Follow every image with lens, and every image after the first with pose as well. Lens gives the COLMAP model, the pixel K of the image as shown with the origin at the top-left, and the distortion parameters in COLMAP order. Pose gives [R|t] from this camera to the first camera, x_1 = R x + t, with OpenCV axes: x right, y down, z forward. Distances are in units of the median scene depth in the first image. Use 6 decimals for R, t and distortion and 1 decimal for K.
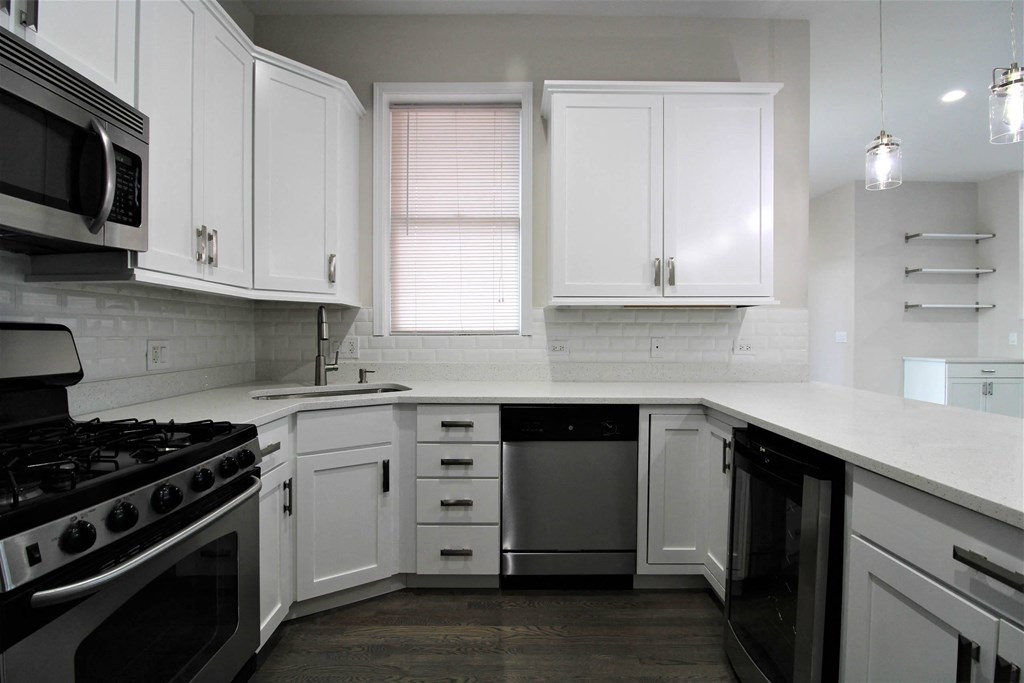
lens RADIAL K [[472.8, 0, 511.3], [0, 472.8, 337.7], [0, 0, 1]] dist [-0.009864, -0.005851]
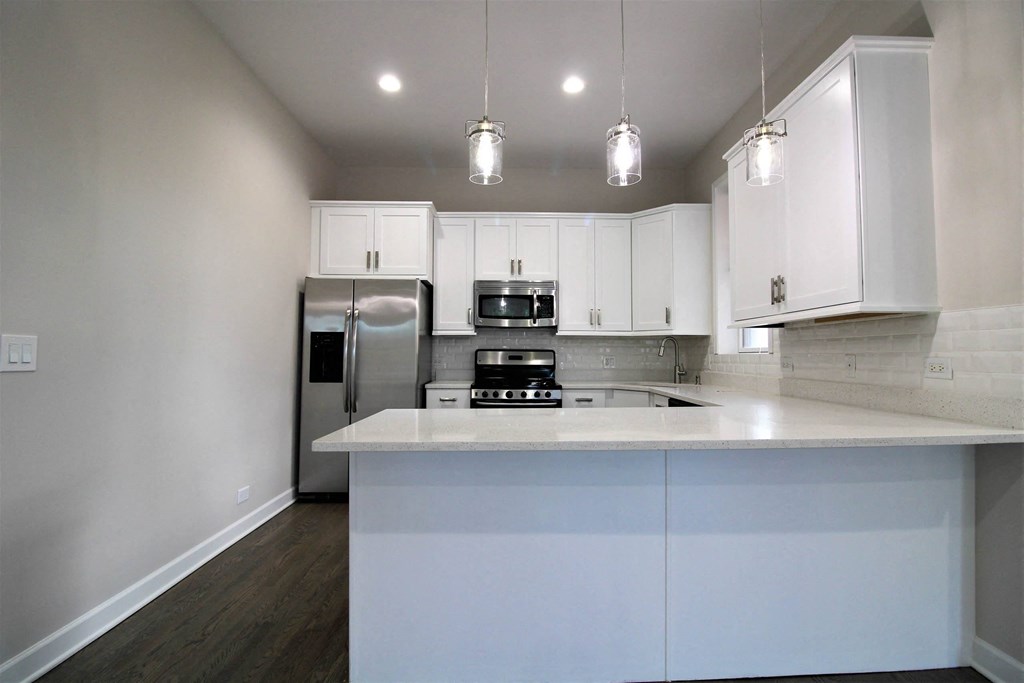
lens RADIAL K [[472.8, 0, 513.0], [0, 472.8, 342.6], [0, 0, 1]] dist [-0.009864, -0.005851]
pose [[0.010267, -0.028788, -0.999533, 1.514830], [-0.009714, 0.999535, -0.028888, 0.011396], [0.999900, 0.010006, 0.009982, 0.465692]]
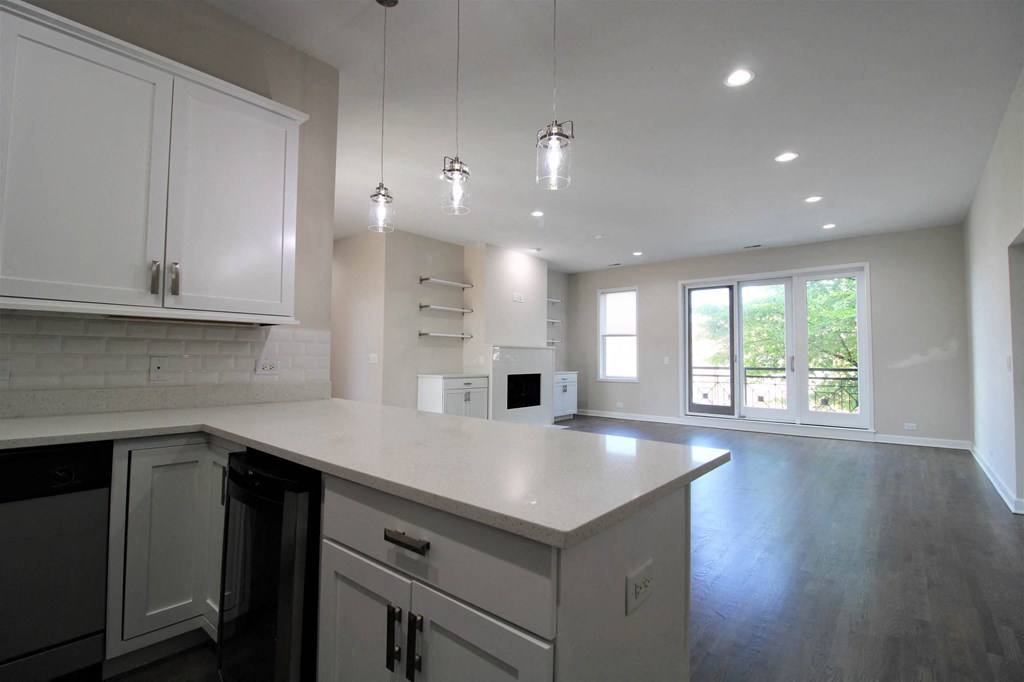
lens RADIAL K [[472.8, 0, 512.9], [0, 472.8, 337.7], [0, 0, 1]] dist [-0.009864, -0.005851]
pose [[0.646189, 0.037197, 0.762271, 0.100325], [-0.000994, 0.998852, -0.047899, 0.007352], [-0.763177, 0.030194, 0.645483, -0.019529]]
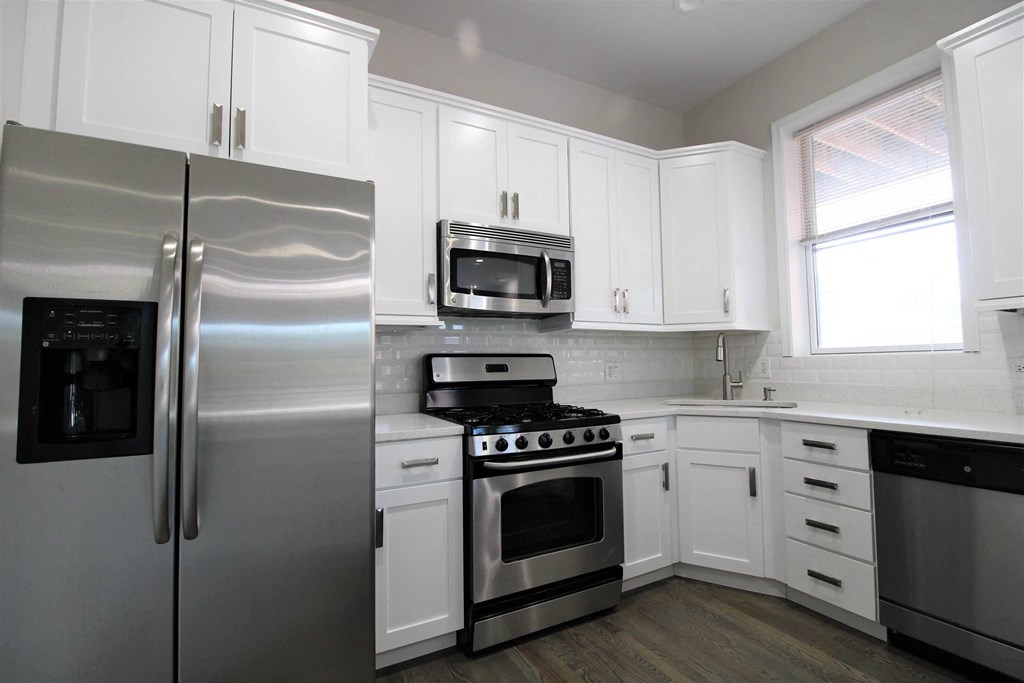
lens RADIAL K [[472.8, 0, 513.8], [0, 472.8, 336.3], [0, 0, 1]] dist [-0.009864, -0.005851]
pose [[0.463270, -0.057911, -0.884323, 0.468598], [0.010263, 0.998146, -0.059989, 0.009415], [0.886158, 0.018715, 0.463006, -0.023640]]
